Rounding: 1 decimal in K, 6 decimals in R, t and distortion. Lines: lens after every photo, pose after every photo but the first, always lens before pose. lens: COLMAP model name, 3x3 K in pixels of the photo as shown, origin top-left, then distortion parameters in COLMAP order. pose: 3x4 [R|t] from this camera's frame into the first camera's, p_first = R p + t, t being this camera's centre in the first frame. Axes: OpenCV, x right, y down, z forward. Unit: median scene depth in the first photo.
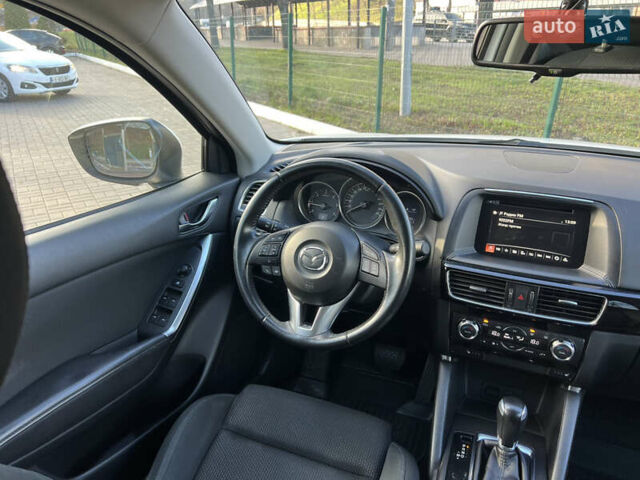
lens RADIAL K [[477.6, 0, 325.6], [0, 477.6, 240.4], [0, 0, 1]] dist [0.053352, -0.056985]
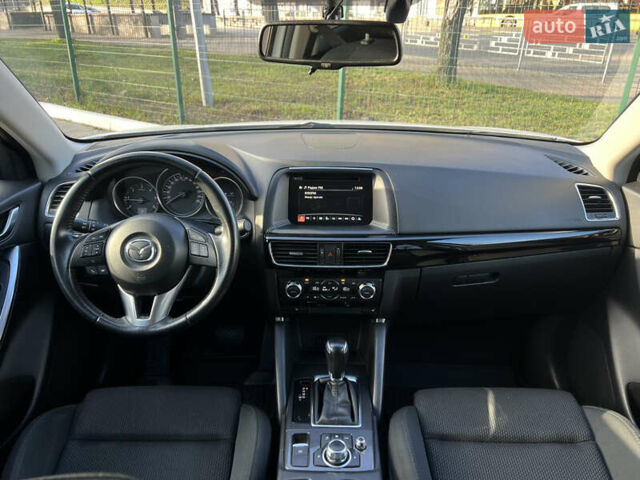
lens RADIAL K [[477.6, 0, 322.4], [0, 477.6, 239.9], [0, 0, 1]] dist [0.053352, -0.056985]
pose [[0.926237, -0.152211, 0.344844, -0.016757], [0.145146, 0.988323, 0.046381, 0.022596], [-0.347877, 0.007093, 0.937513, -0.102750]]
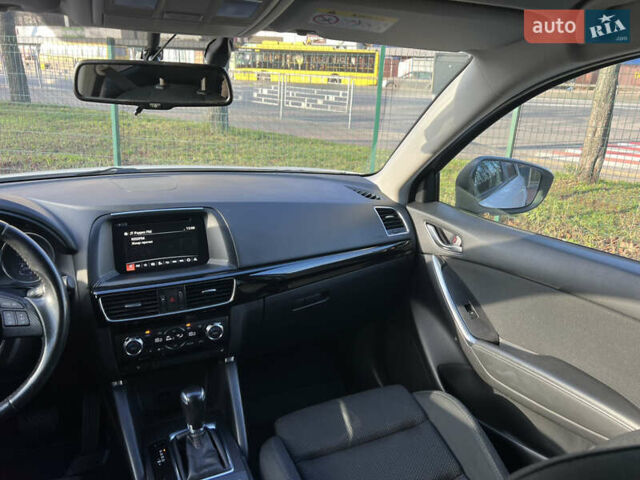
lens RADIAL K [[477.6, 0, 321.2], [0, 477.6, 240.4], [0, 0, 1]] dist [0.053352, -0.056985]
pose [[0.666310, -0.214763, 0.714079, -0.130879], [0.260434, 0.964346, 0.047021, 0.019719], [-0.698717, 0.154640, 0.698485, -0.056964]]
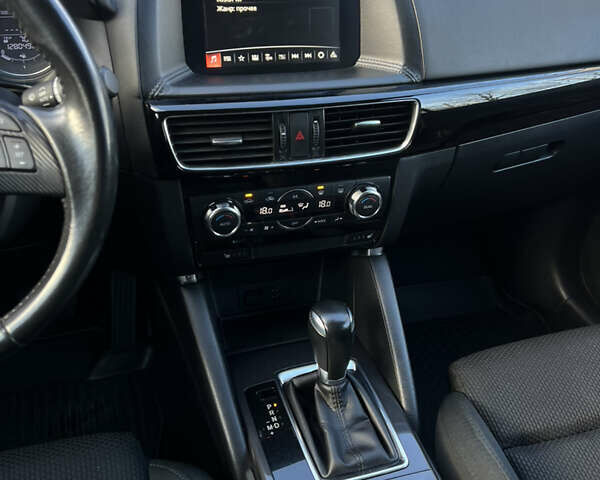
lens RADIAL K [[597.0, 0, 300.6], [0, 597.0, 258.2], [0, 0, 1]] dist [0.026887, 0.000000]
pose [[0.757020, -0.358583, 0.546204, -0.022871], [0.197737, 0.922482, 0.331553, 0.018276], [-0.622752, -0.142988, 0.769243, 0.413890]]
